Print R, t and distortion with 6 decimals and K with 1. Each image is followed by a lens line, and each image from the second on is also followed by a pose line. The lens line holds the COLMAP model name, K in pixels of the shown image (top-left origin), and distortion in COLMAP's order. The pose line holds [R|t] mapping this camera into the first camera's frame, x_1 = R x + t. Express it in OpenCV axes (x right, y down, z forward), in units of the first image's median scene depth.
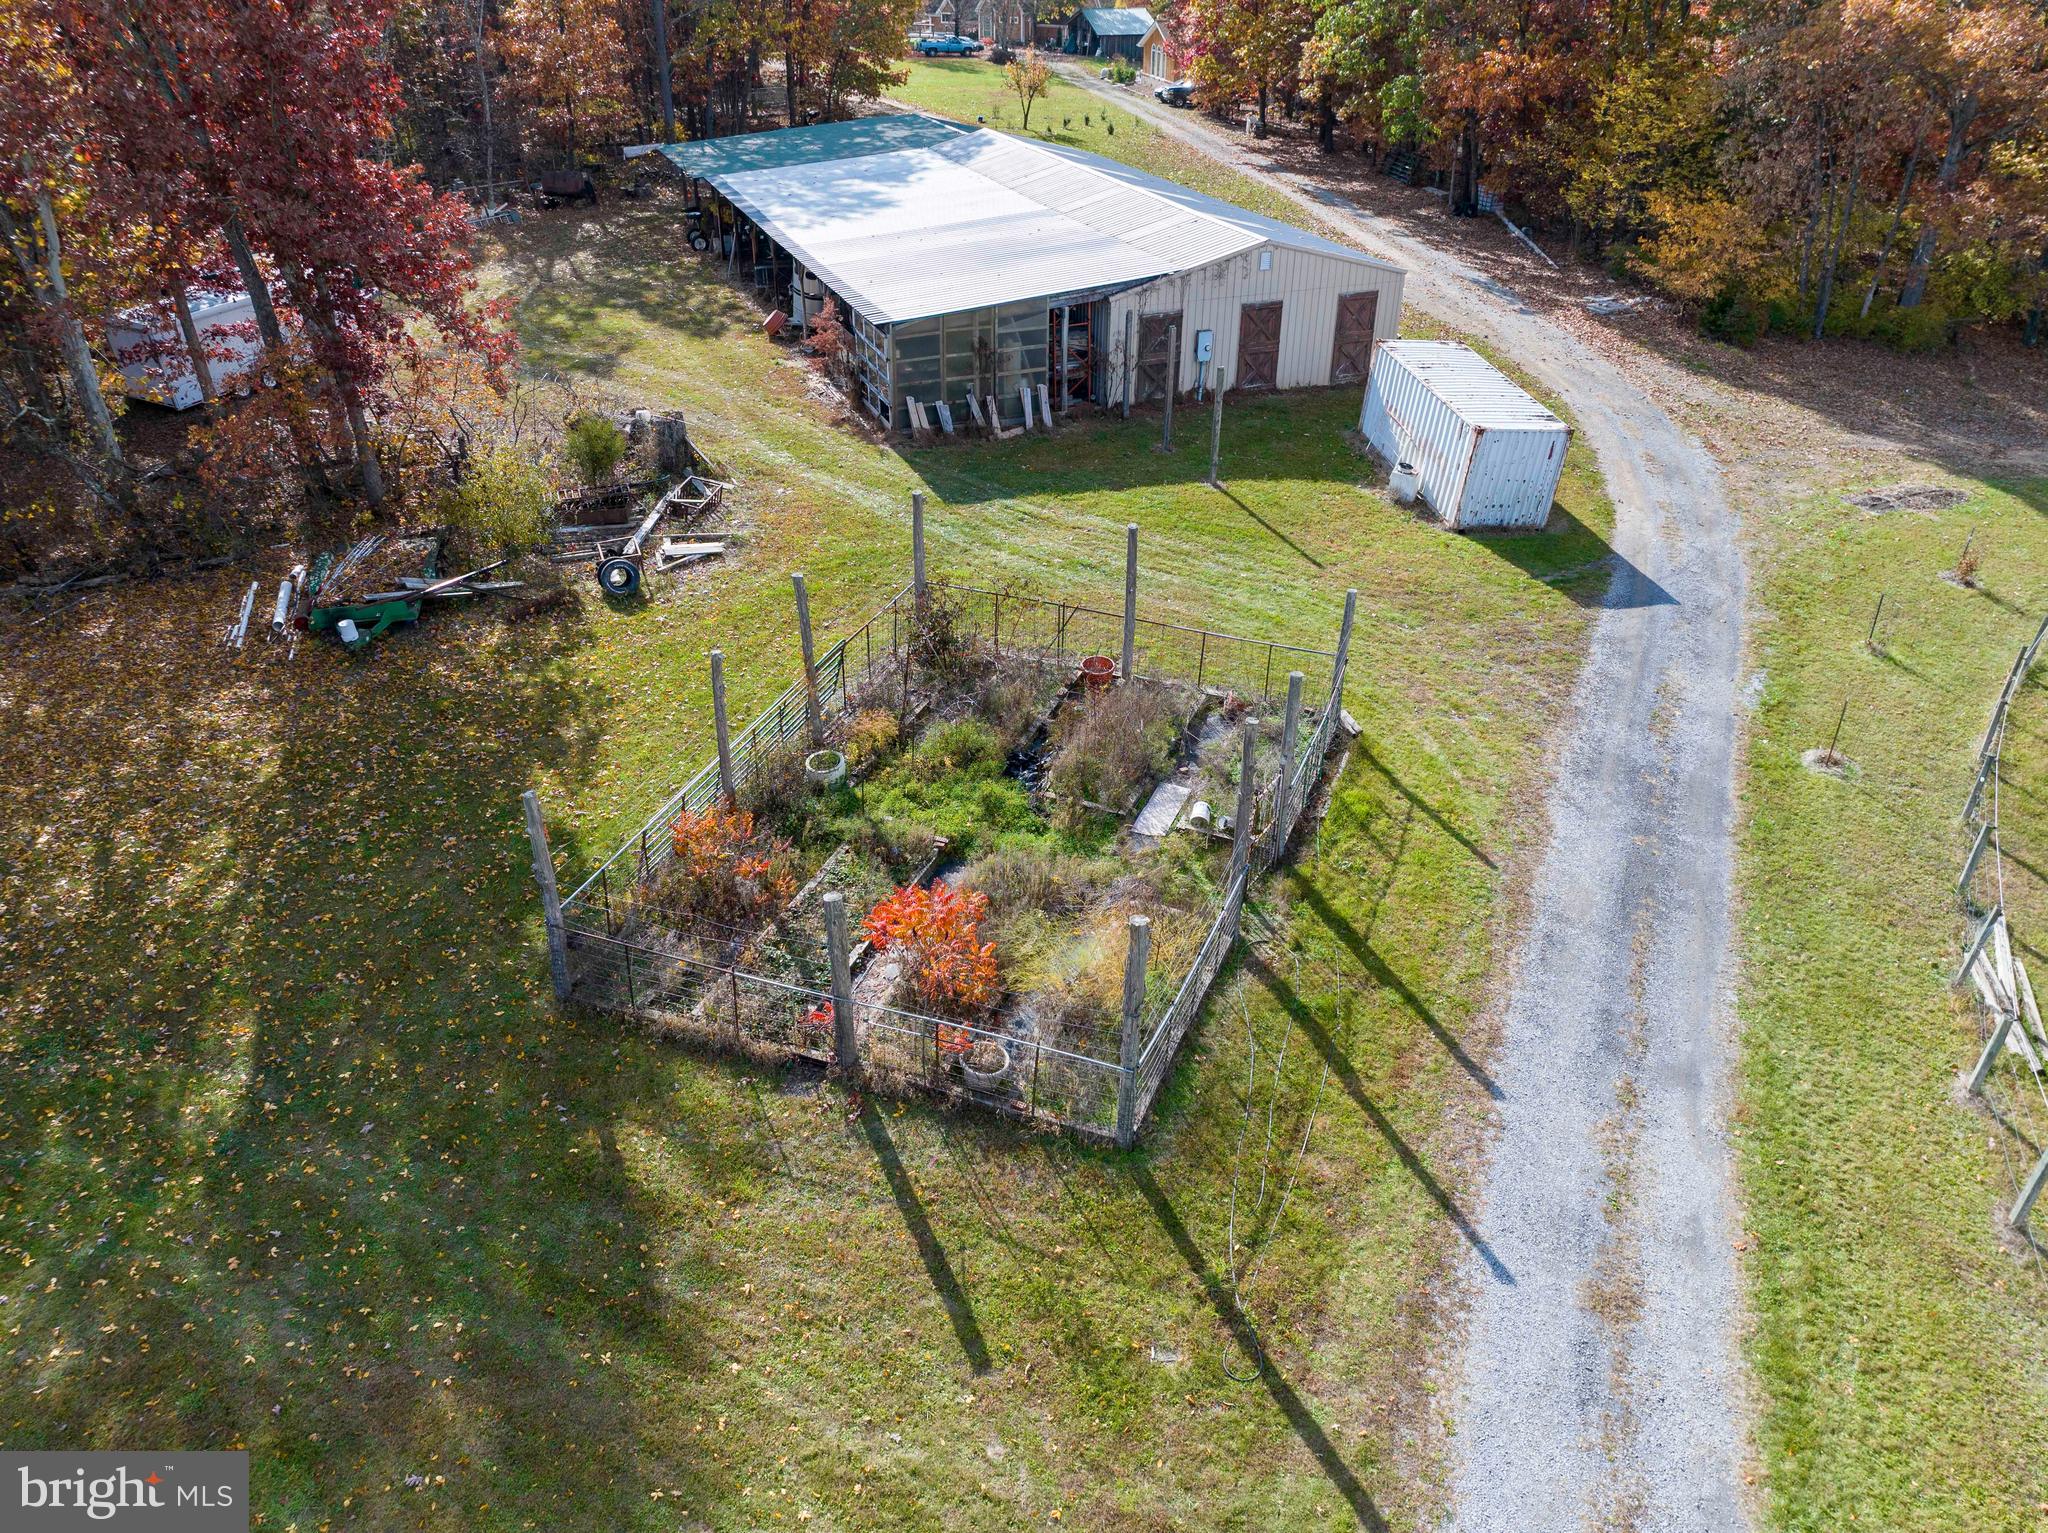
lens RADIAL K [[1434.9, 0, 1024.0], [0, 1434.9, 766.5], [0, 0, 1]] dist [-0.024449, -0.035843]
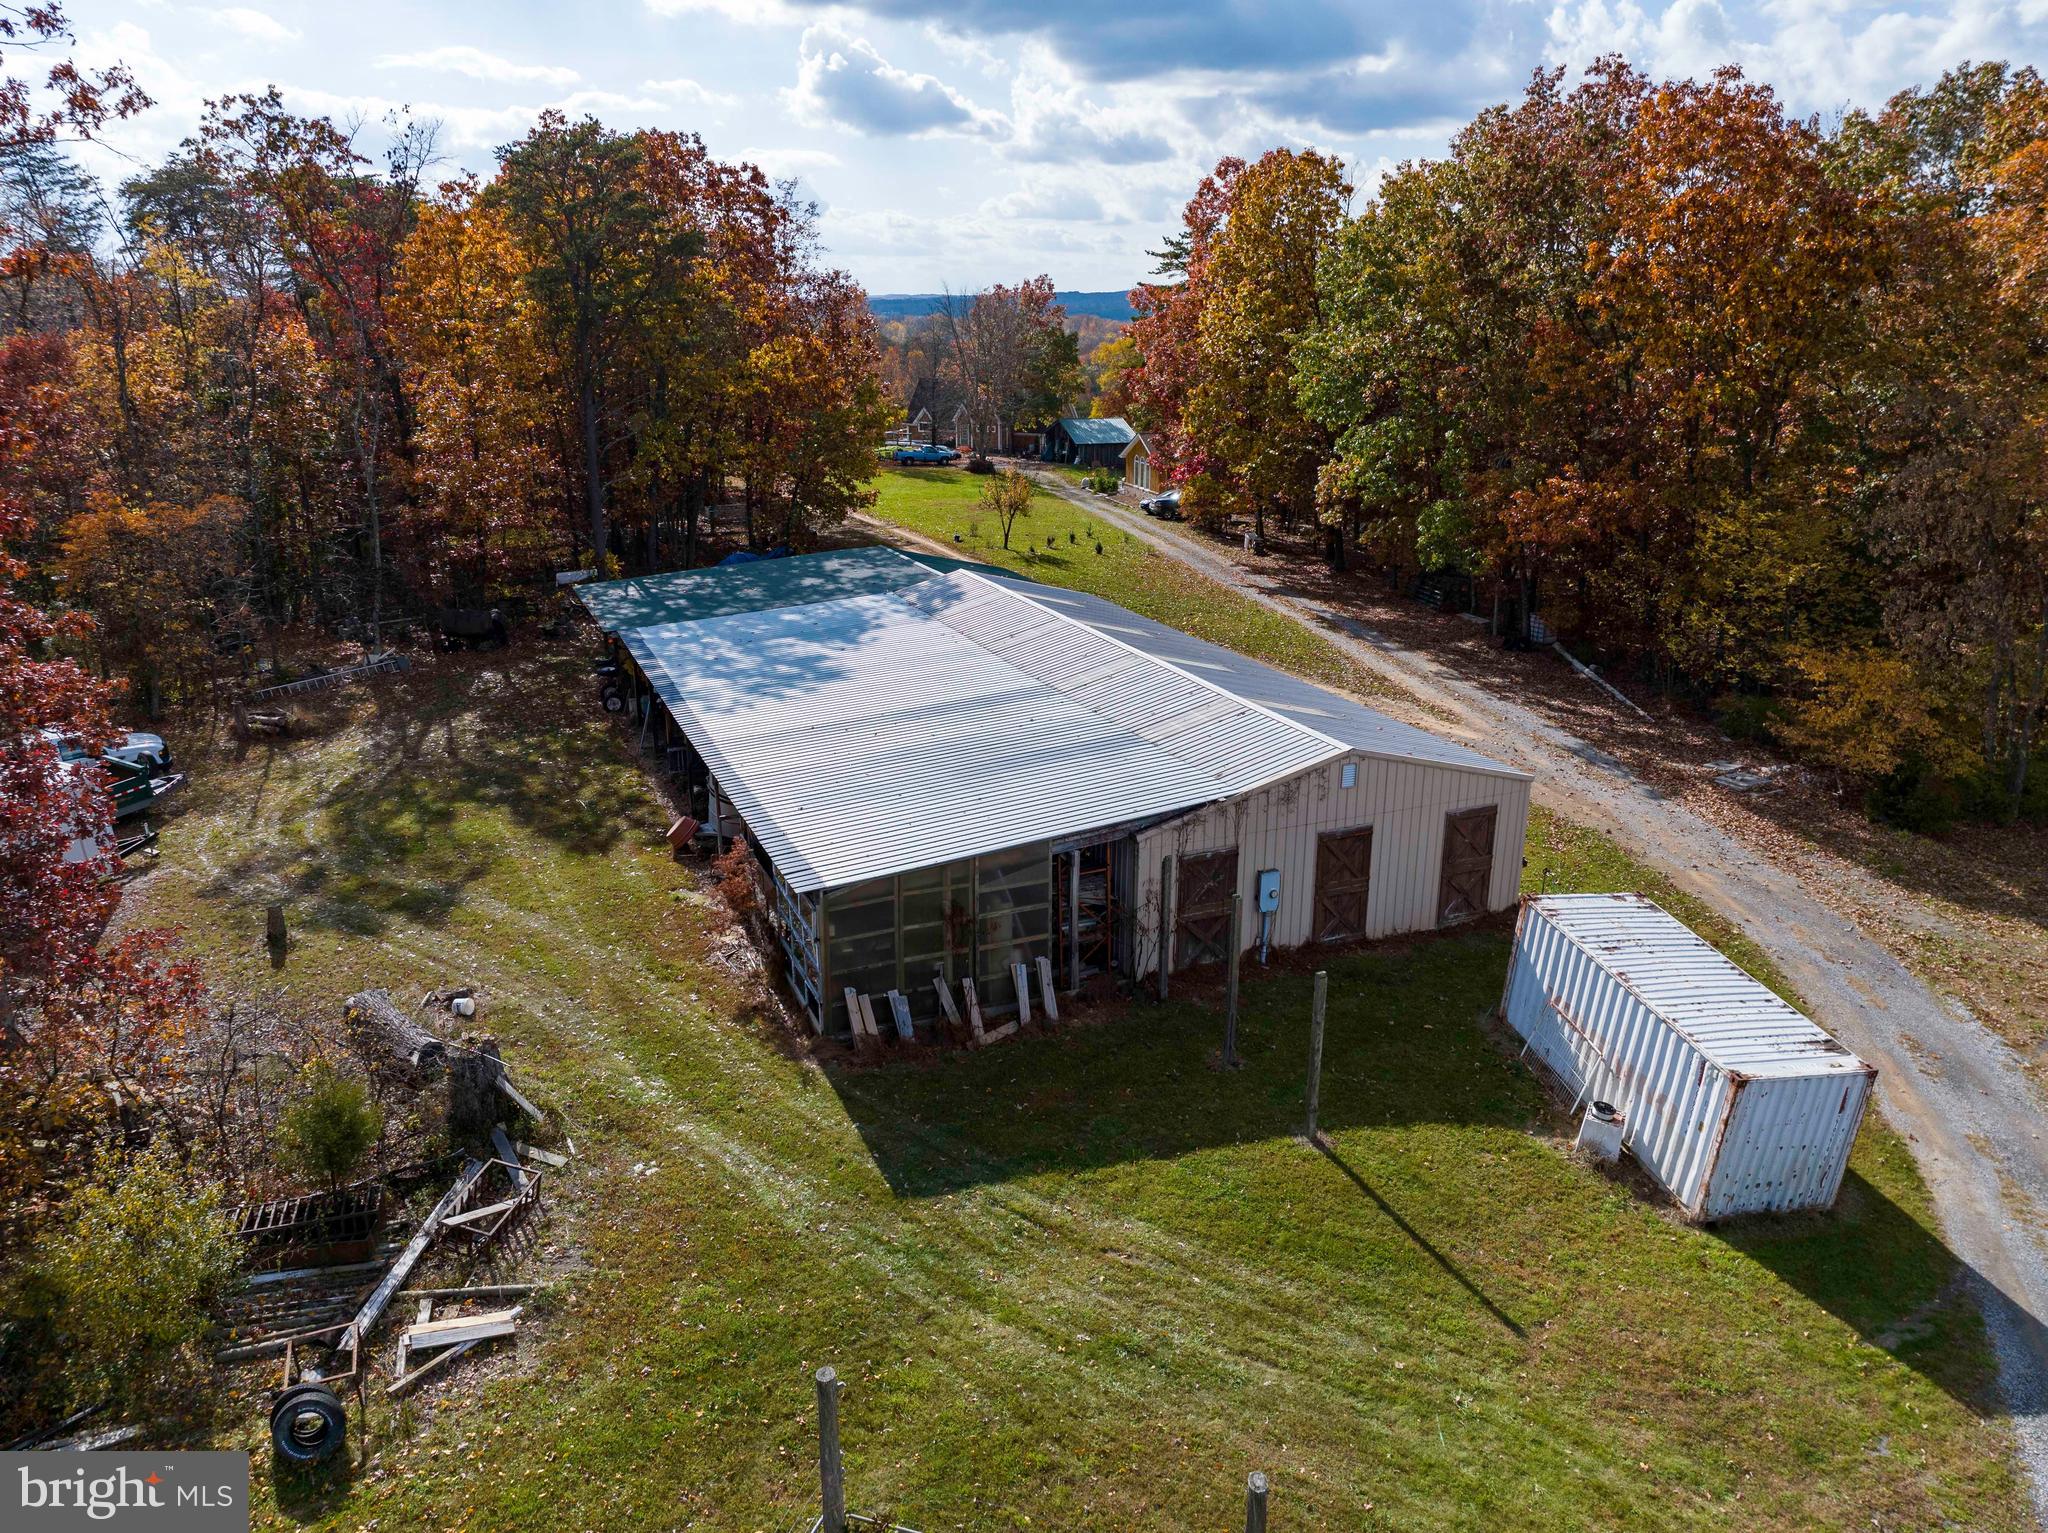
lens RADIAL K [[1434.9, 0, 1024.0], [0, 1434.9, 766.5], [0, 0, 1]] dist [-0.024449, -0.035843]
pose [[0.999844, -0.008105, 0.015663, -0.006012], [0.011679, 0.969786, -0.243677, -0.171164], [-0.013215, 0.243822, 0.969730, 0.277630]]
